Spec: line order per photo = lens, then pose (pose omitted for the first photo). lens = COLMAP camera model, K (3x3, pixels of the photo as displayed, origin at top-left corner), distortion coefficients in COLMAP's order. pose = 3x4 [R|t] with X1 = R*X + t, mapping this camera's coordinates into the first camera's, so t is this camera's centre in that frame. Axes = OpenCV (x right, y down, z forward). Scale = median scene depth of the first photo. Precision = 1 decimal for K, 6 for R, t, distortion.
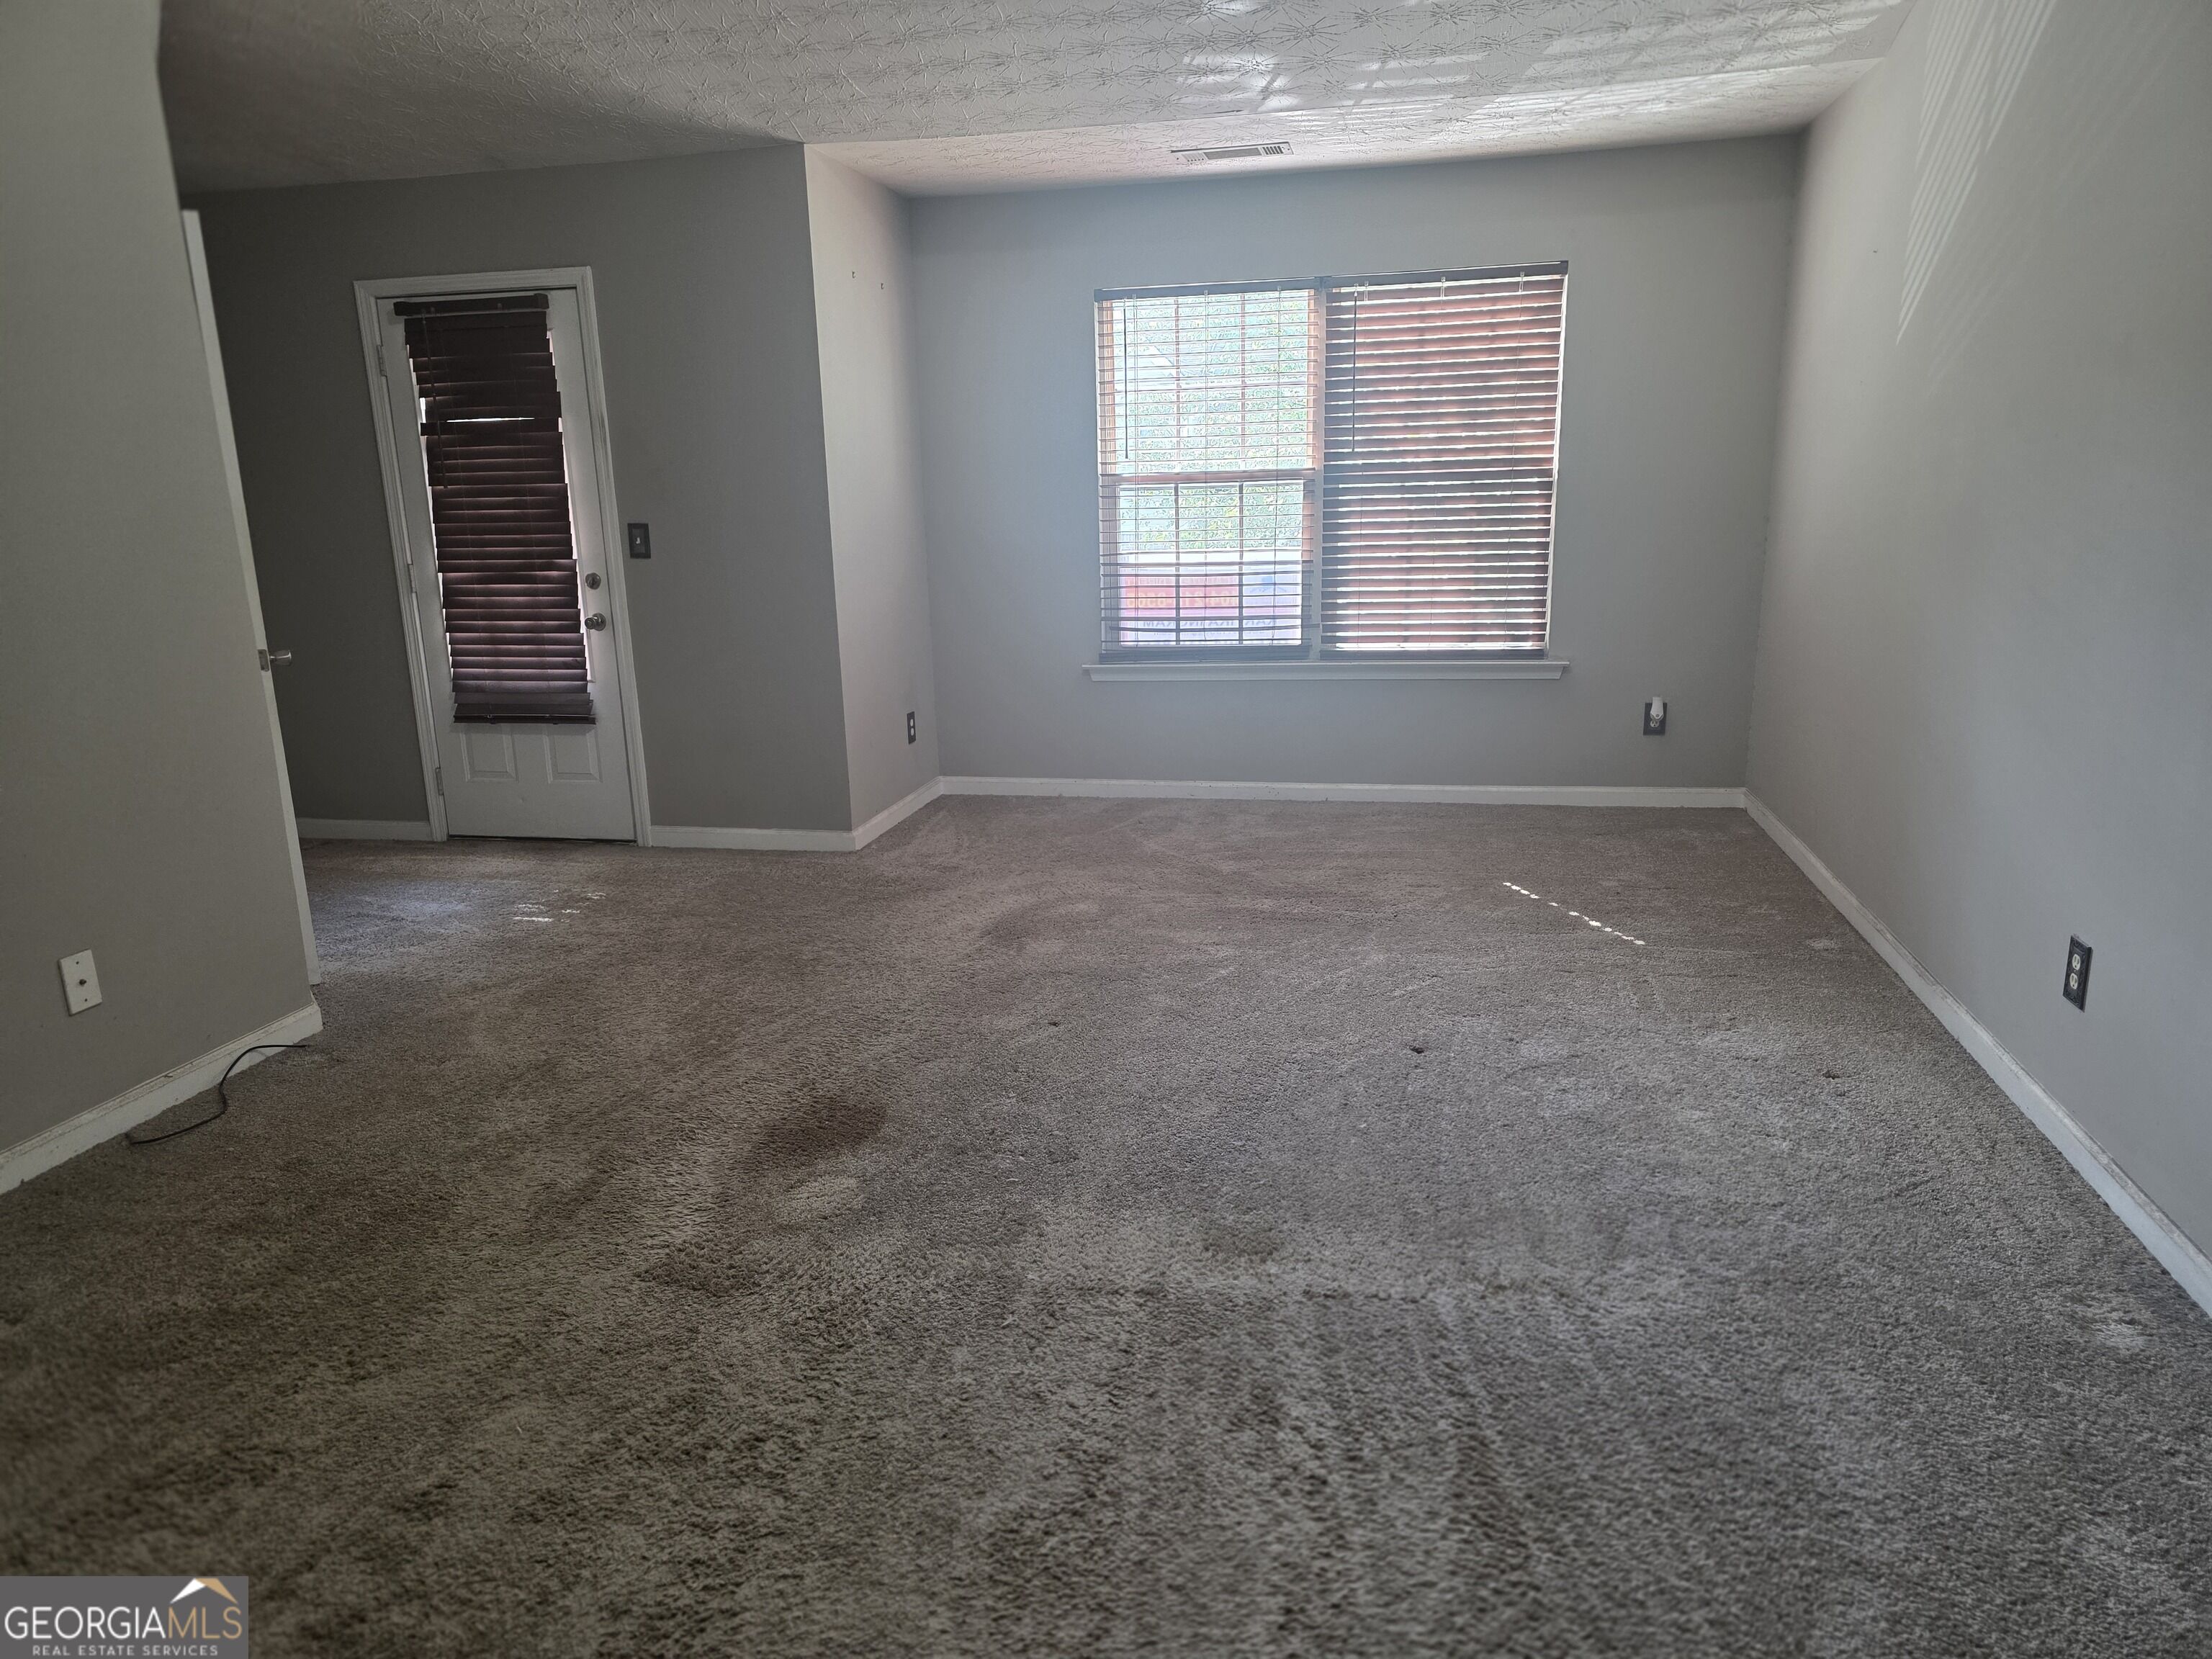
lens RADIAL K [[1472.4, 0, 1094.9], [0, 1472.4, 822.3], [0, 0, 1]] dist [0.090119, -0.124746]
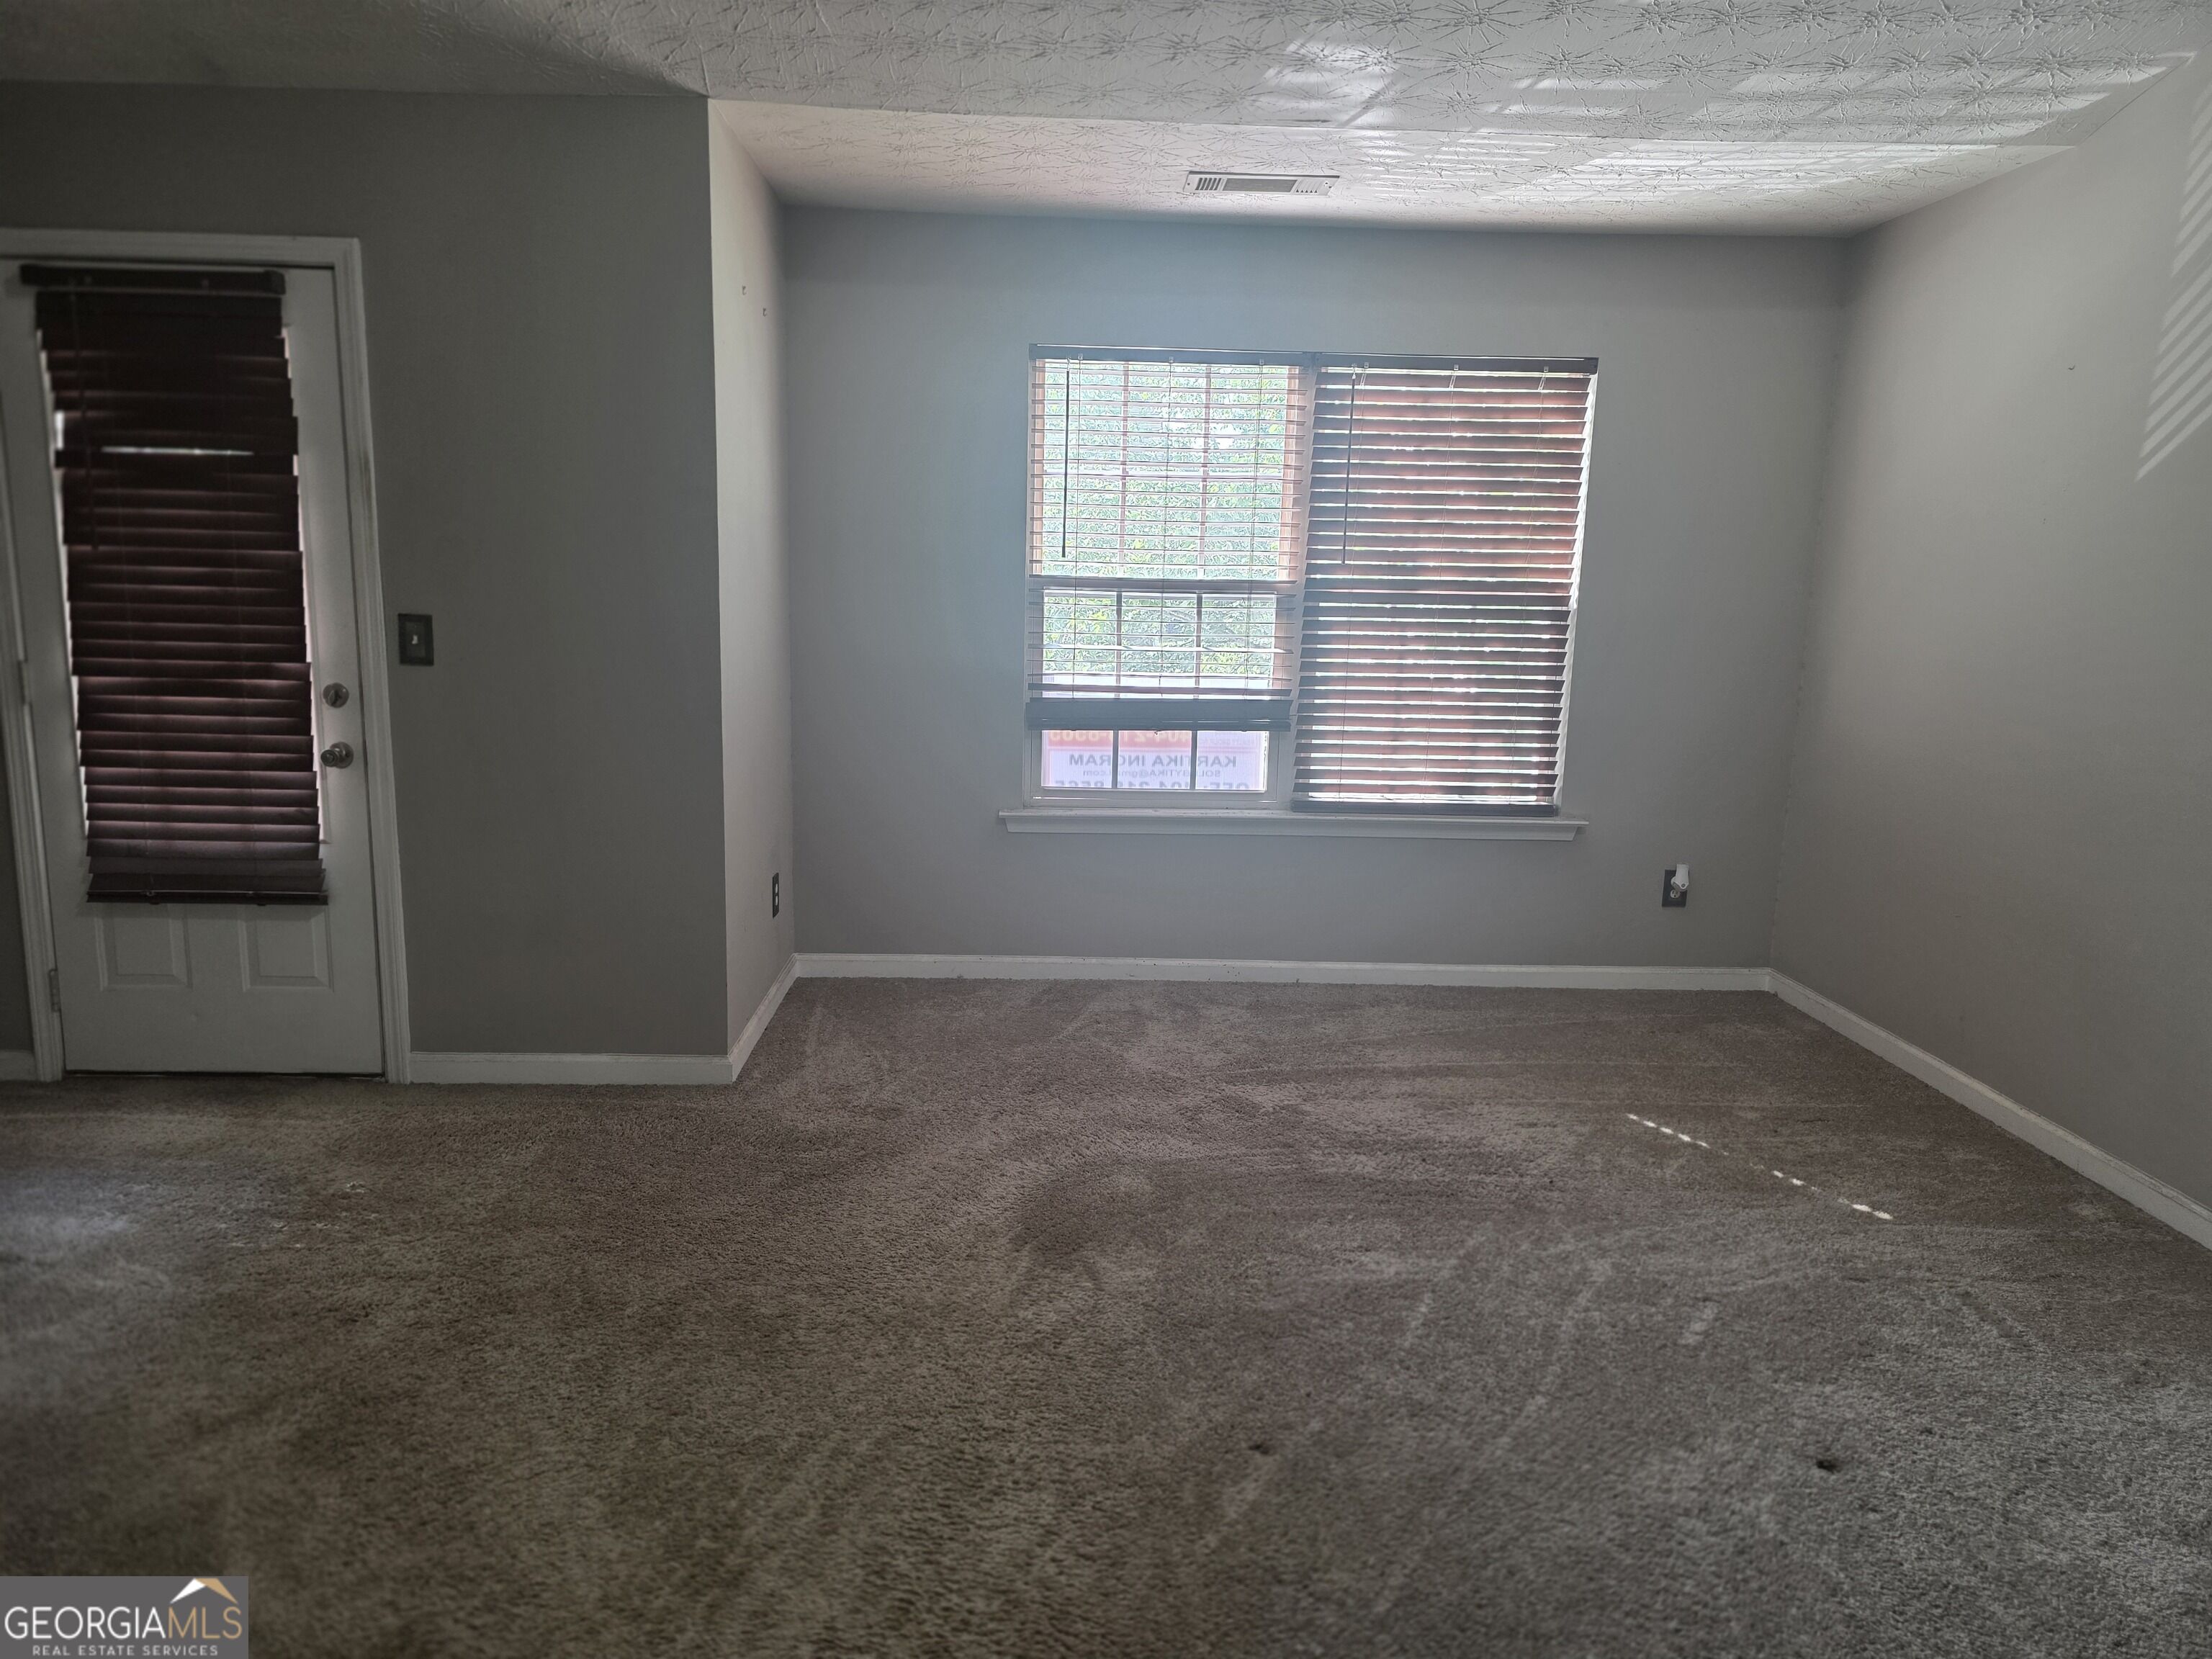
lens RADIAL K [[1485.6, 0, 1108.7], [0, 1485.6, 823.3], [0, 0, 1]] dist [0.067929, -0.071680]
pose [[0.967939, 0.008065, 0.251055, -0.170117], [0.007060, 0.998216, -0.059284, -0.061697], [-0.251086, 0.059156, 0.966156, 0.257717]]
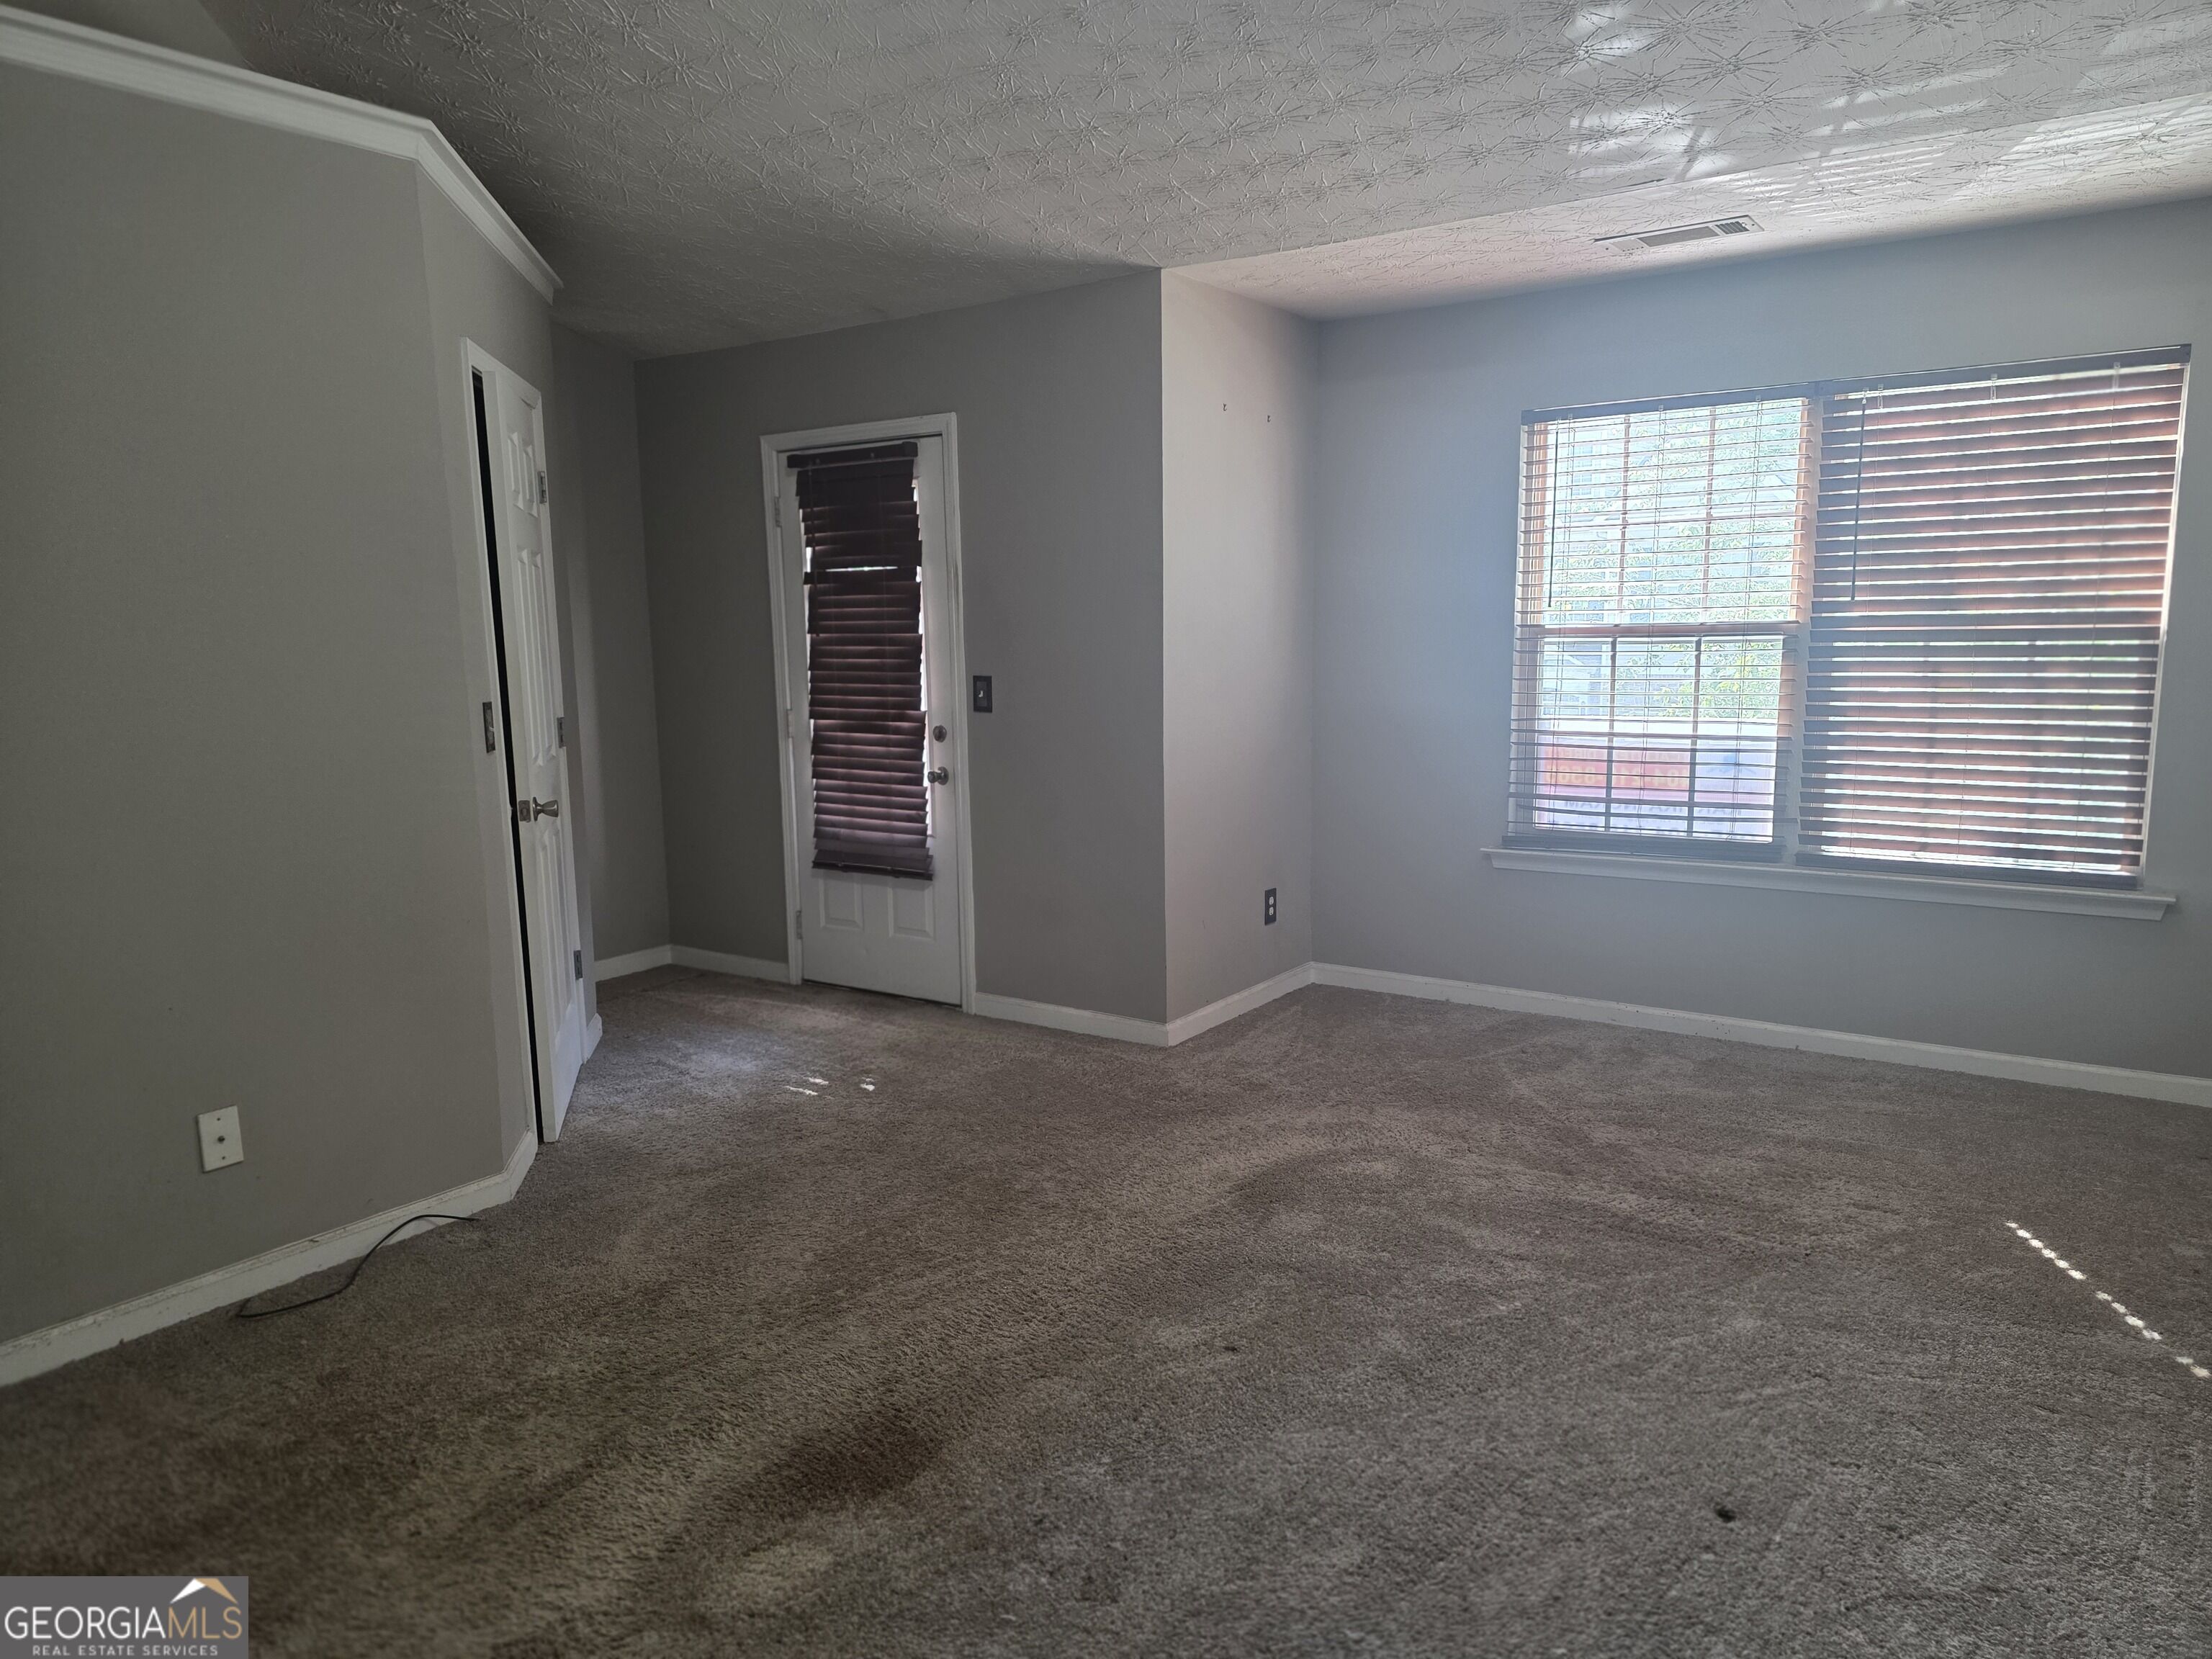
lens RADIAL K [[1478.6, 0, 1098.5], [0, 1478.6, 837.5], [0, 0, 1]] dist [0.068272, -0.069554]
pose [[0.924145, 0.066473, -0.376213, 0.121510], [-0.095021, 0.993795, -0.057821, -0.050106], [0.370035, 0.089184, 0.924727, 0.162921]]
